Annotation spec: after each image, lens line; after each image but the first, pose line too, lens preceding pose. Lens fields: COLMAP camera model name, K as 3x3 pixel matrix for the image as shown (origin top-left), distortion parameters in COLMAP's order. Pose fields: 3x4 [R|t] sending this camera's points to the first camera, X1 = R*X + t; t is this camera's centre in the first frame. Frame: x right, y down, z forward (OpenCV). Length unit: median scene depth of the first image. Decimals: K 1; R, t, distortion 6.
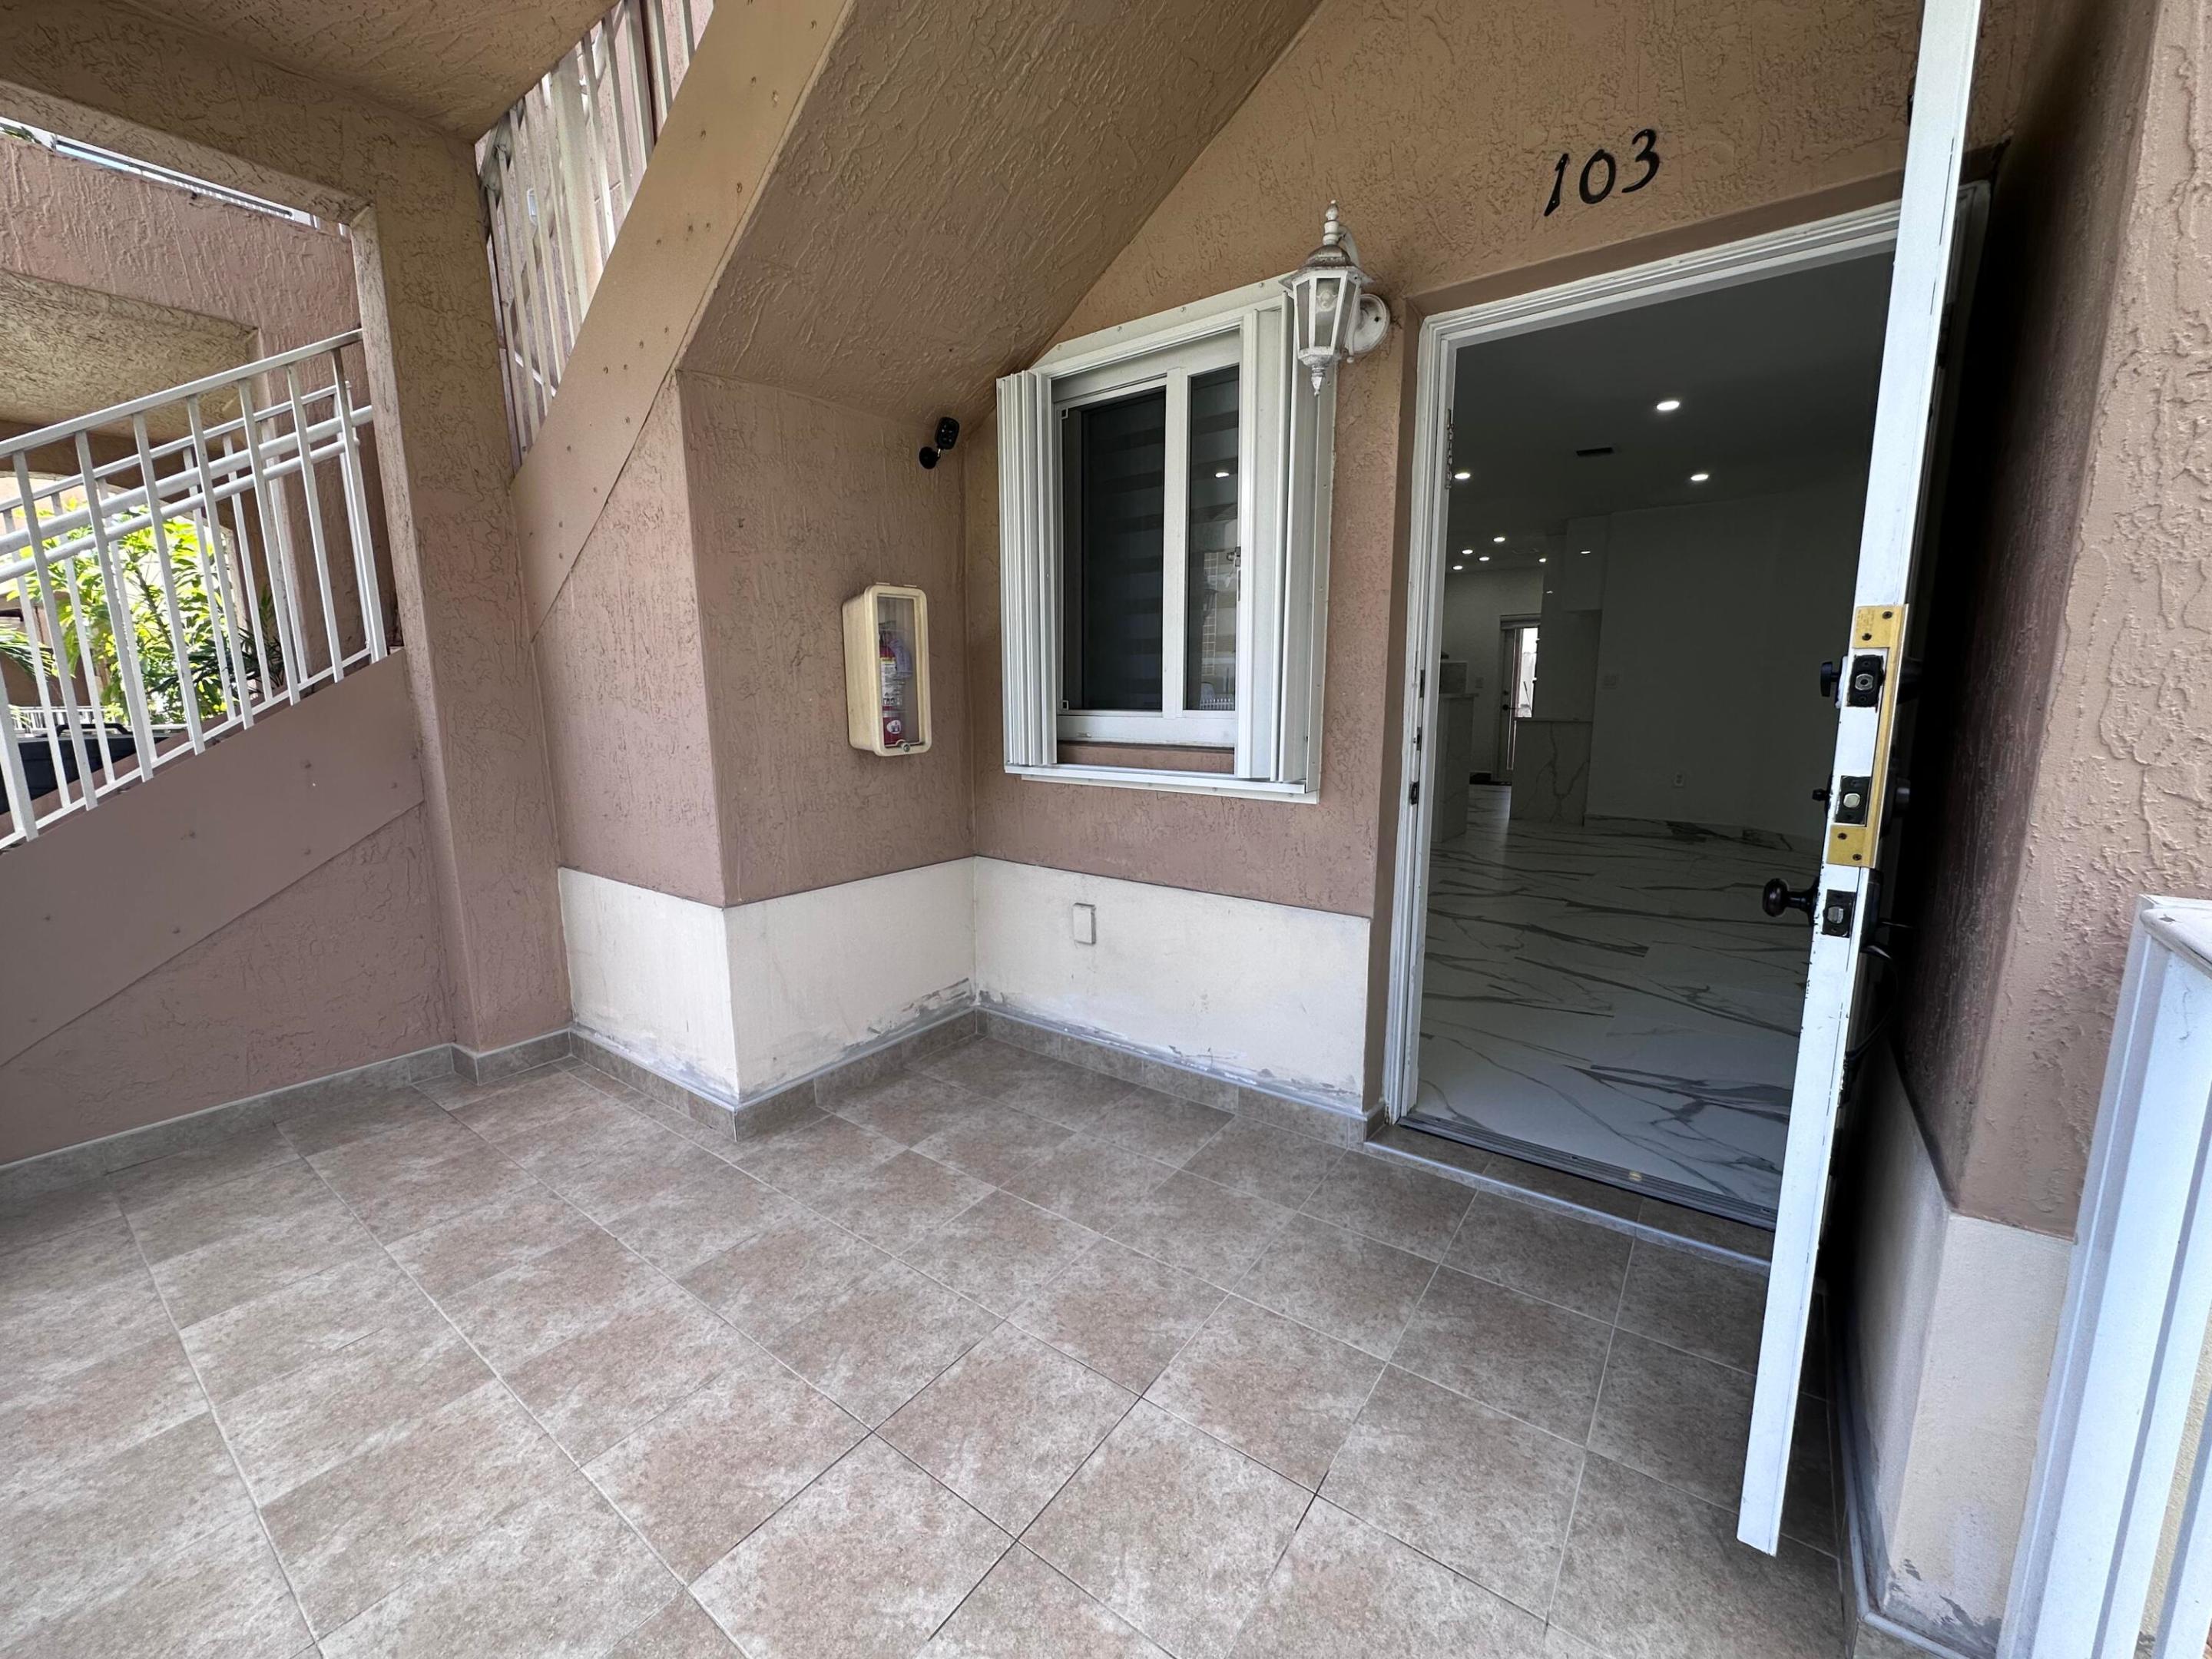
lens RADIAL K [[885.2, 0, 1108.1], [0, 885.2, 829.7], [0, 0, 1]] dist [-0.003106, 0.000574]
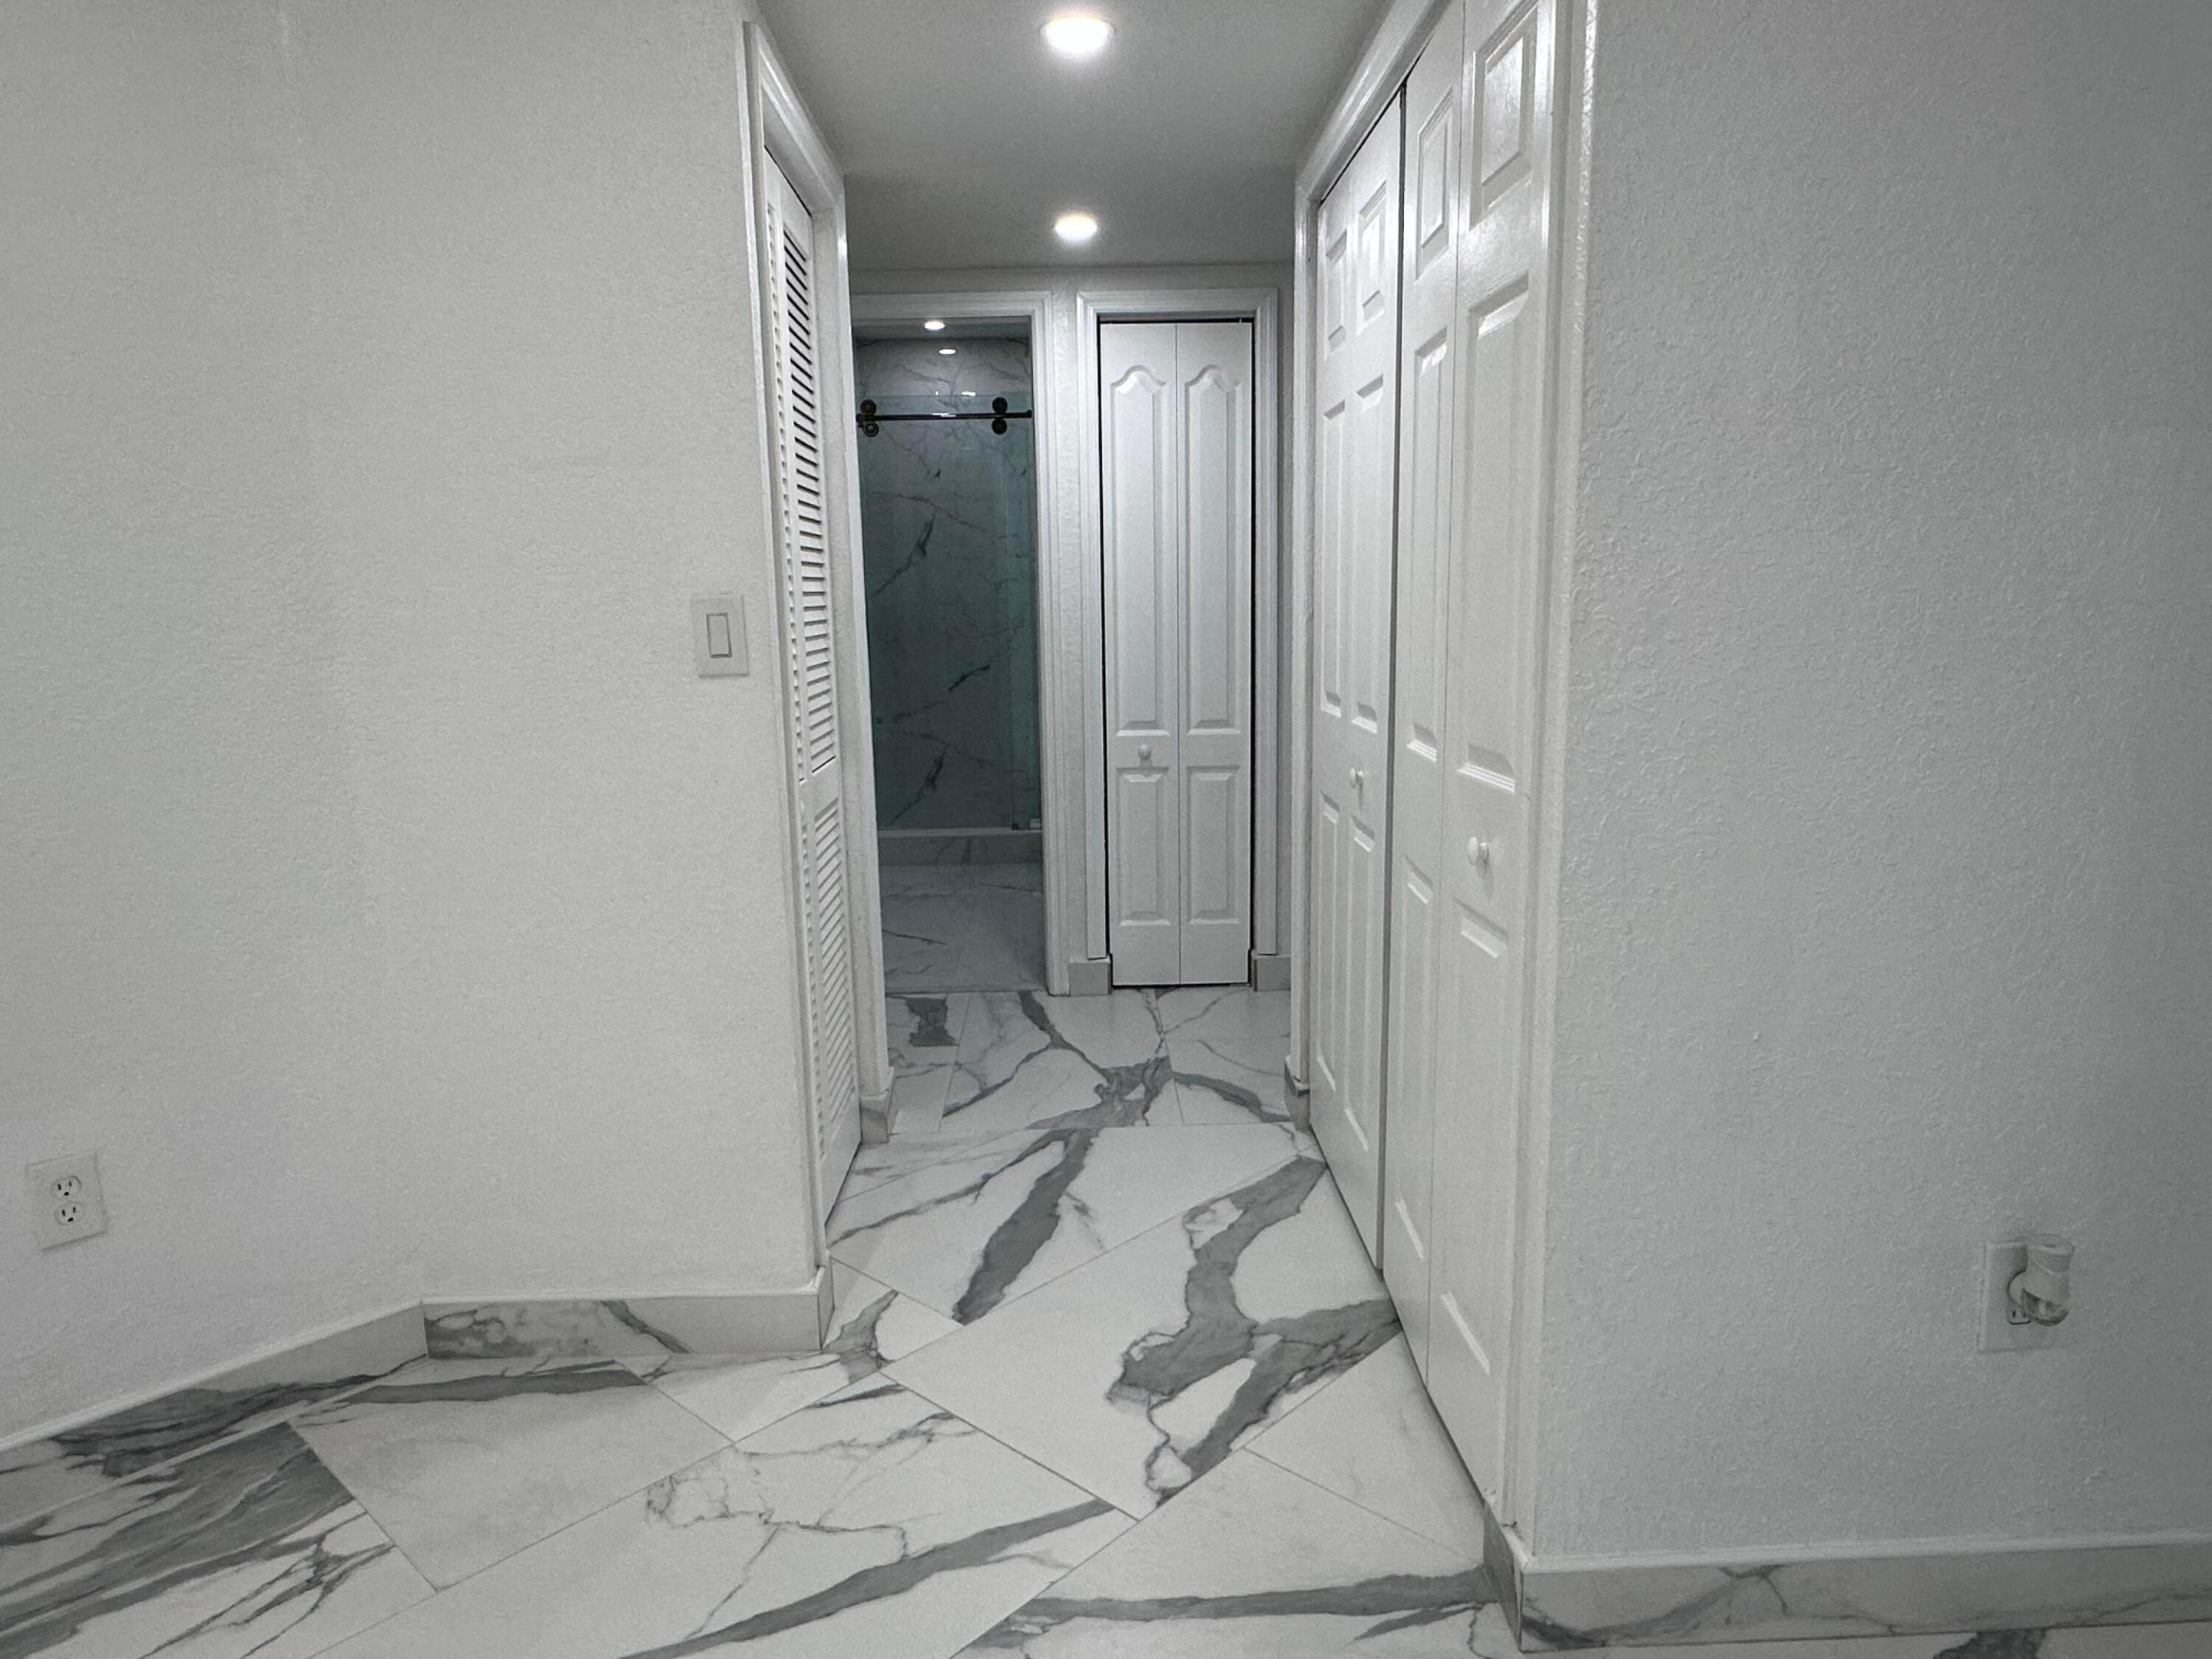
lens RADIAL K [[1407.0, 0, 1103.7], [0, 1407.0, 858.7], [0, 0, 1]] dist [0.003875, -0.000013]
pose [[0.110130, -0.183714, 0.976791, 0.412093], [0.174687, 0.971049, 0.162938, -0.137861], [-0.978446, 0.152688, 0.139034, 0.761936]]
